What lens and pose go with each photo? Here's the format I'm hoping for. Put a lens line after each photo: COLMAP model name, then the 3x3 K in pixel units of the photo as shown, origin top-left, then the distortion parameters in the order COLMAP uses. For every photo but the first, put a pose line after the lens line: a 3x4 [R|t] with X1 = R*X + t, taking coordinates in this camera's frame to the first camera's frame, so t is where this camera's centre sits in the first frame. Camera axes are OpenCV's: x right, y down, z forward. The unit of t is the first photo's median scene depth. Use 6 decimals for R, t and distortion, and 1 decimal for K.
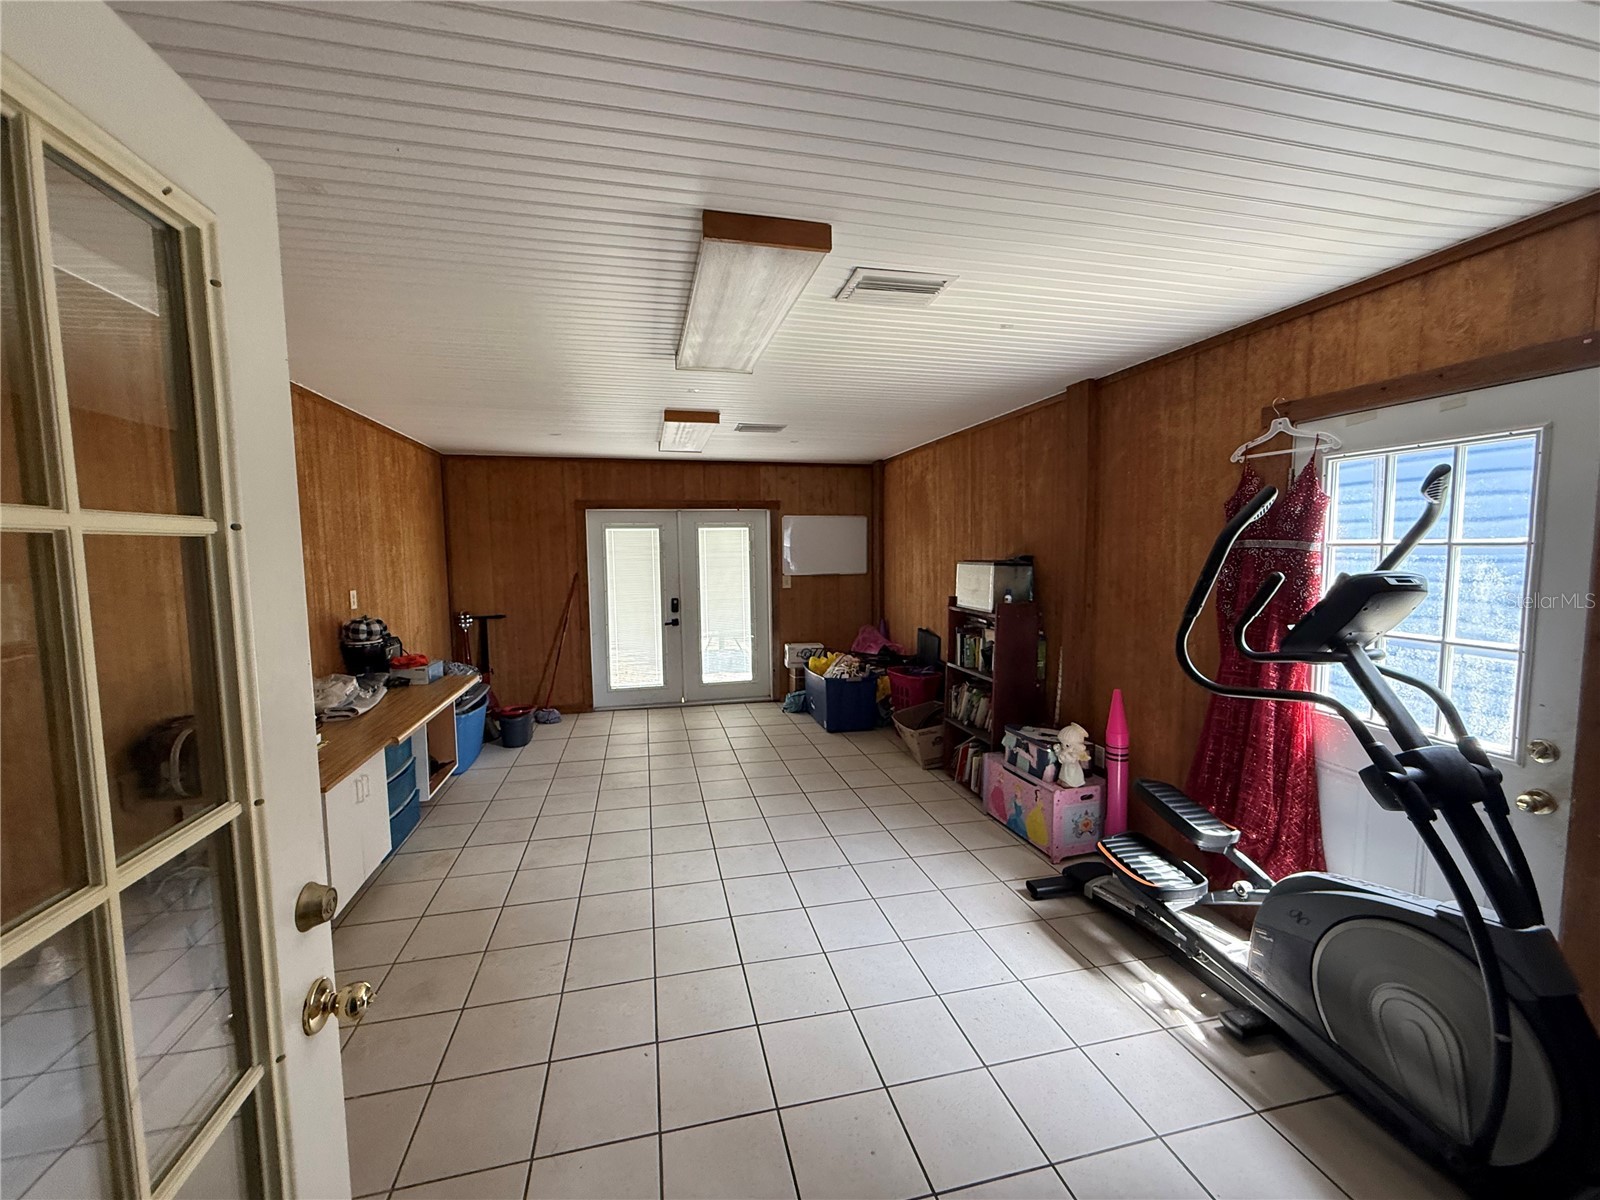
lens RADIAL K [[643.0, 0, 800.0], [0, 643.0, 600.0], [0, 0, 1]] dist [0.000333, 0.000068]
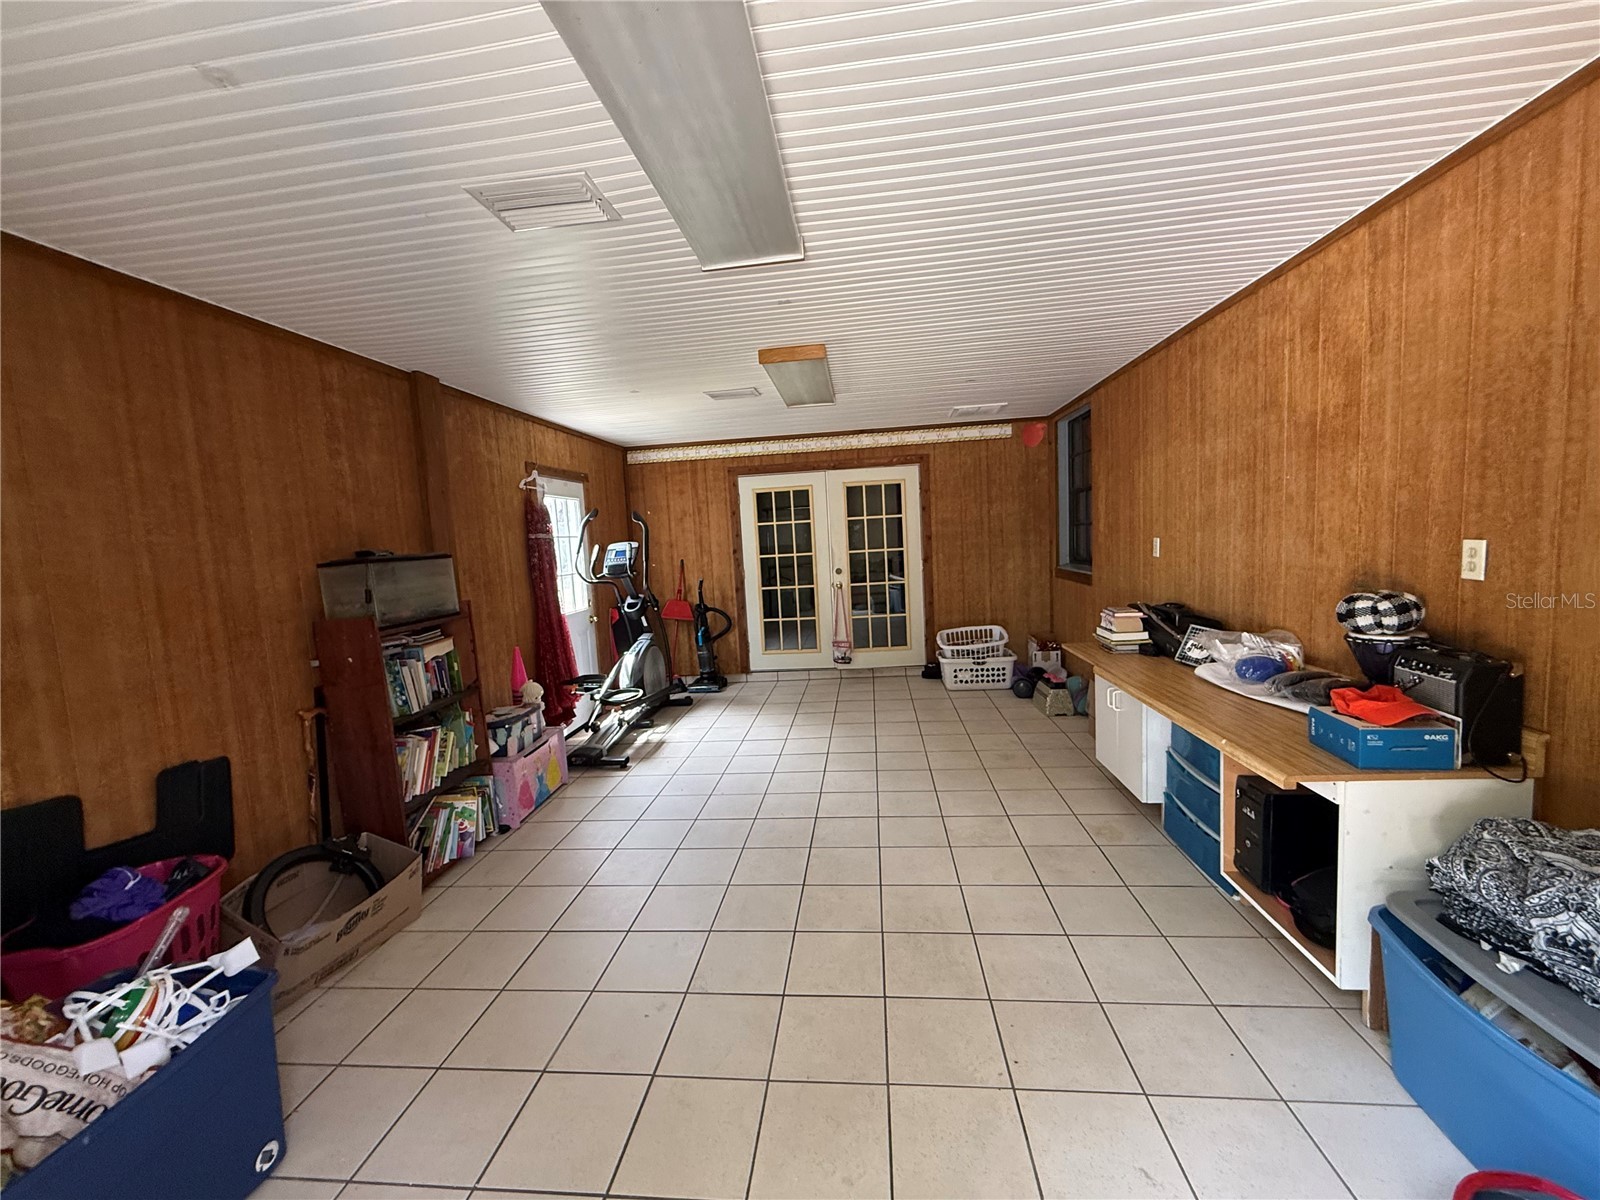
lens RADIAL K [[643.0, 0, 800.0], [0, 643.0, 600.0], [0, 0, 1]] dist [0.000333, 0.000068]
pose [[-0.937977, 0.035658, 0.344860, -0.601334], [0.099549, 0.980511, 0.169377, -0.140964], [-0.332099, 0.193202, -0.923246, 2.416898]]
